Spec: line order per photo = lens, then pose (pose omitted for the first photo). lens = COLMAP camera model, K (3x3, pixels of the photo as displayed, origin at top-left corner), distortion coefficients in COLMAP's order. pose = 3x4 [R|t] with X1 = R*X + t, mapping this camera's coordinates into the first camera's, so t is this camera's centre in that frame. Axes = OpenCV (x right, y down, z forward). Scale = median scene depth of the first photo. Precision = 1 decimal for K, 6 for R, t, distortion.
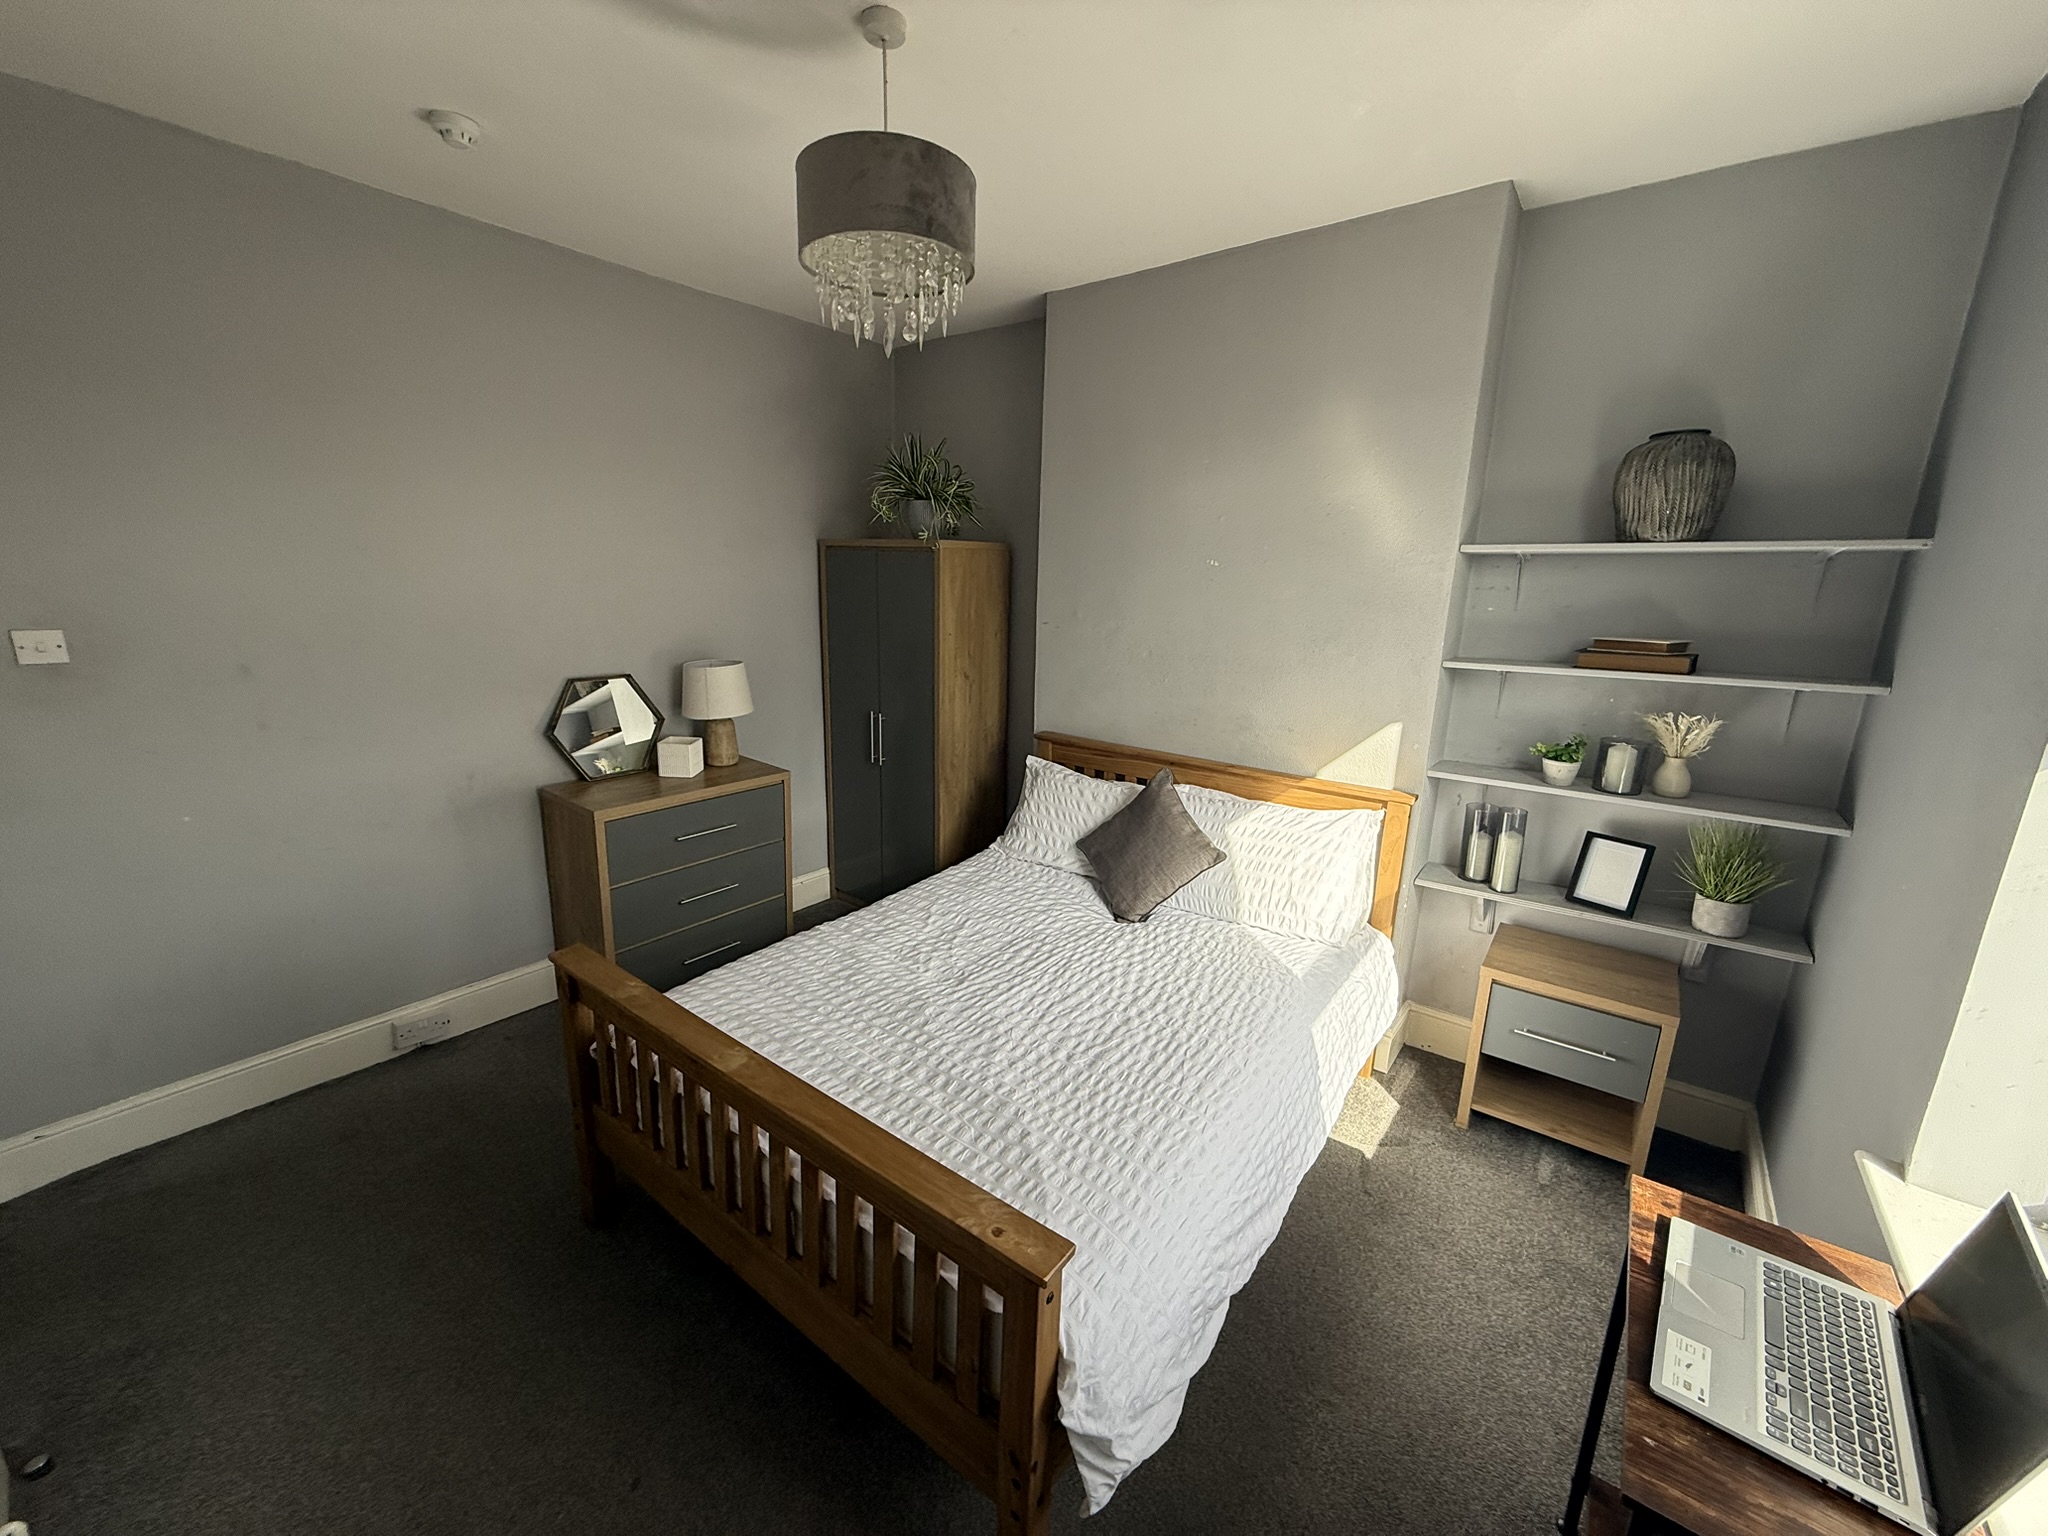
lens RADIAL K [[813.7, 0, 1017.8], [0, 813.7, 765.8], [0, 0, 1]] dist [0.002636, -0.000043]
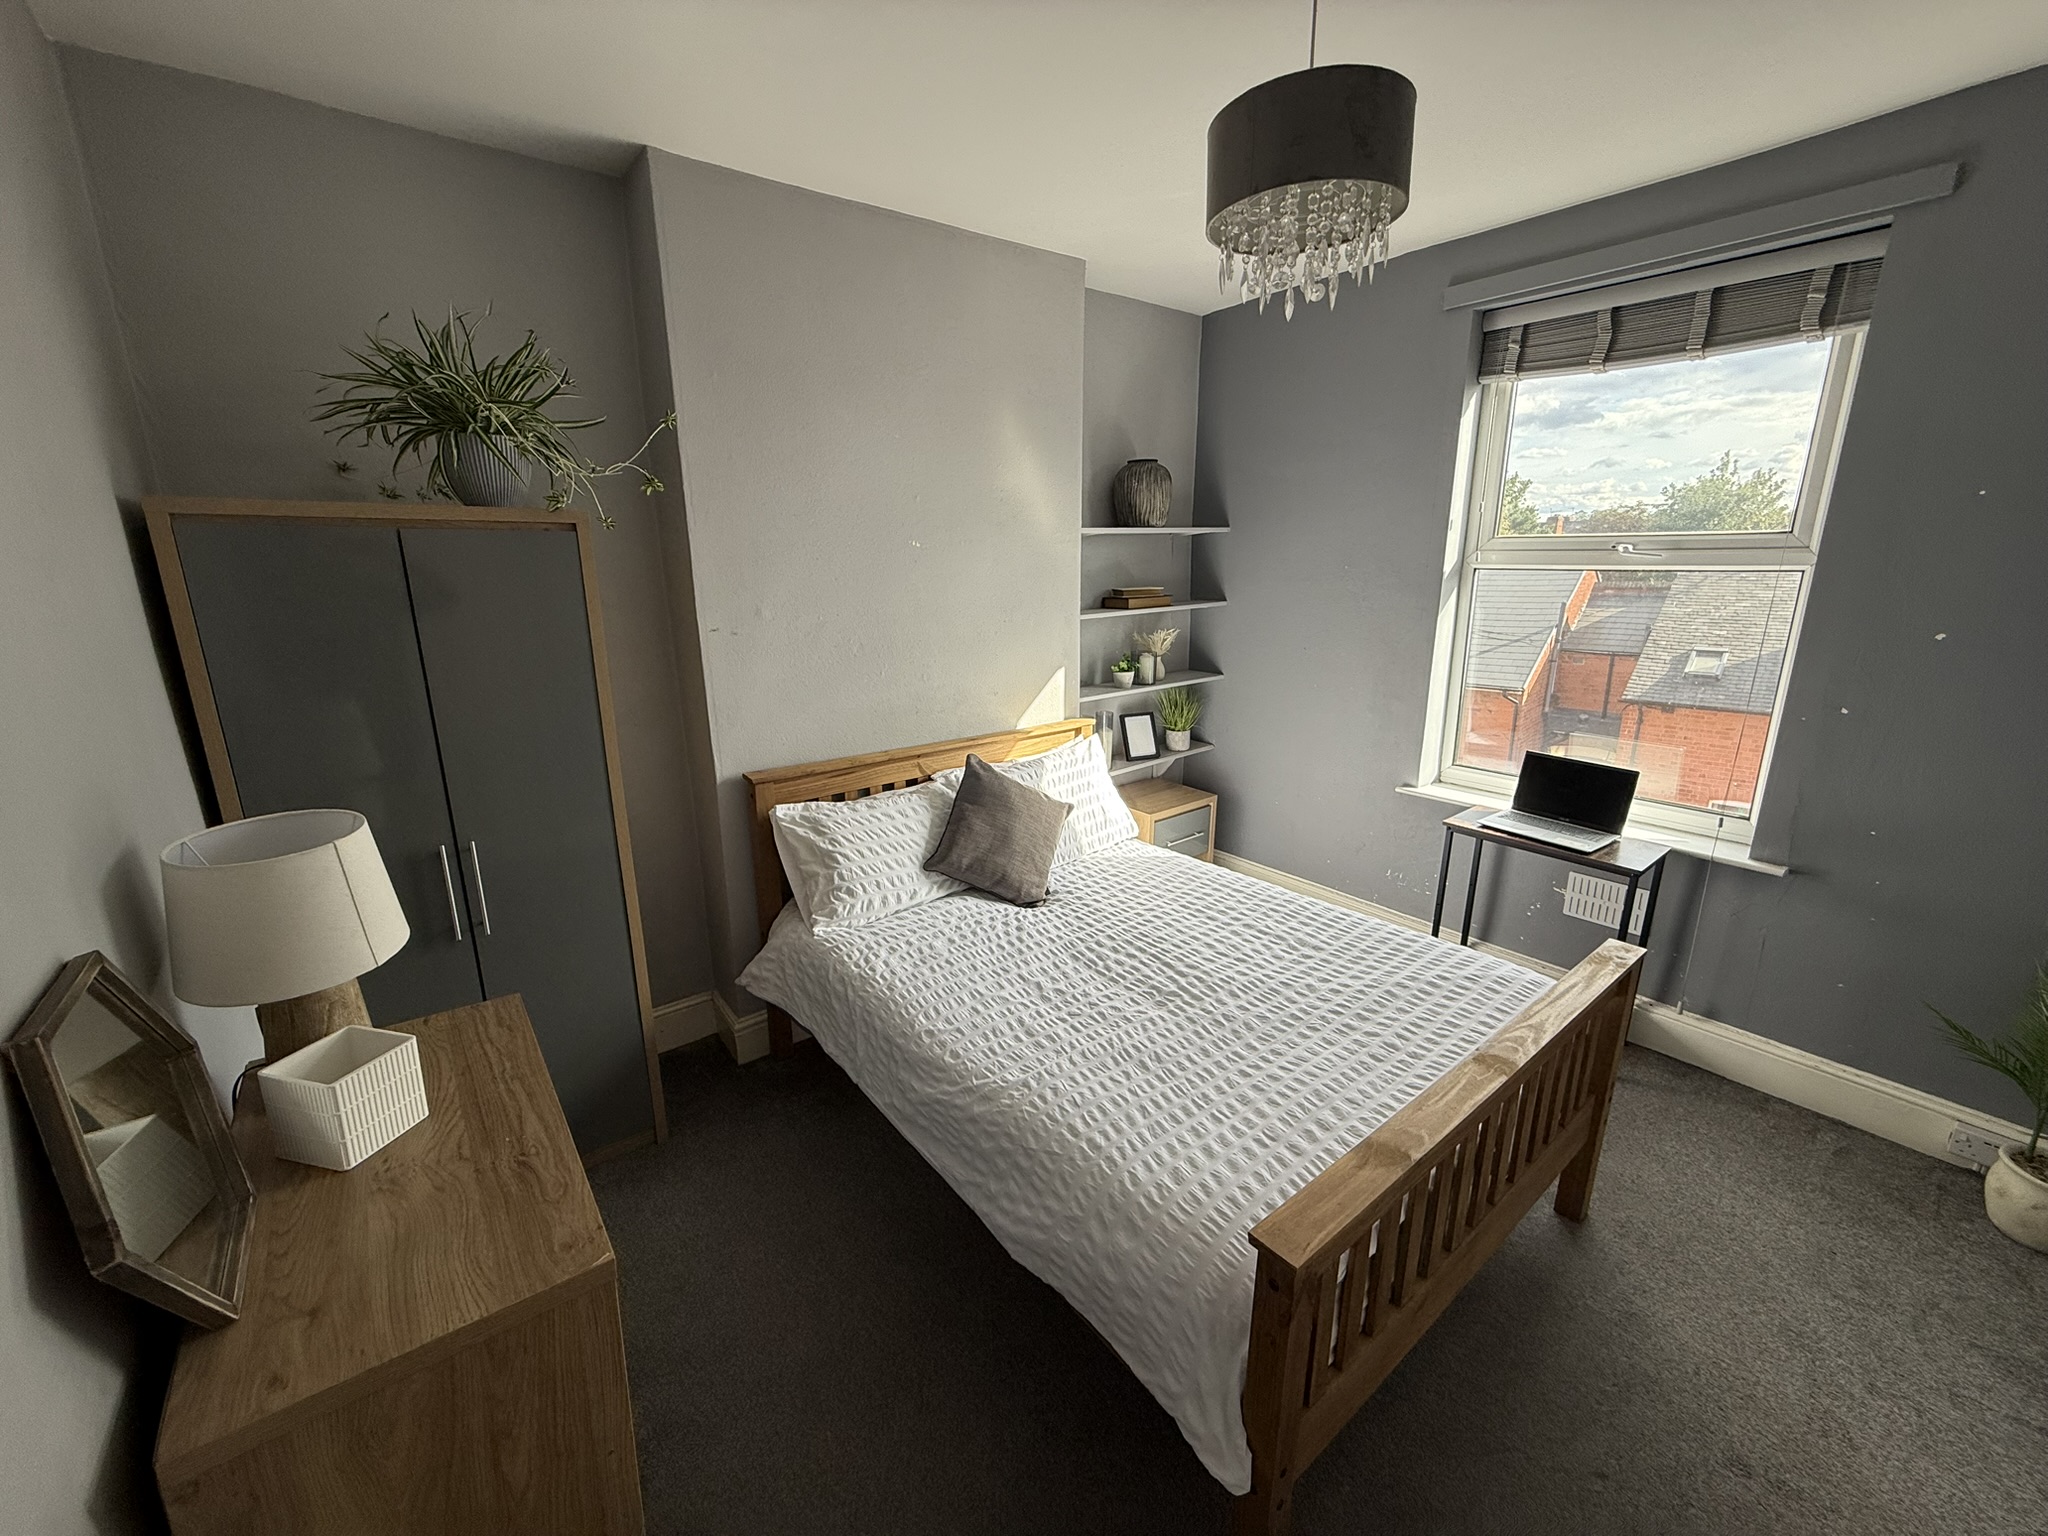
lens RADIAL K [[813.7, 0, 1017.8], [0, 813.7, 765.8], [0, 0, 1]] dist [0.002636, -0.000043]
pose [[0.248783, -0.265399, 0.931488, -0.832485], [0.242041, 0.948248, 0.205530, -0.198515], [-0.937829, 0.174326, 0.300146, 0.756677]]
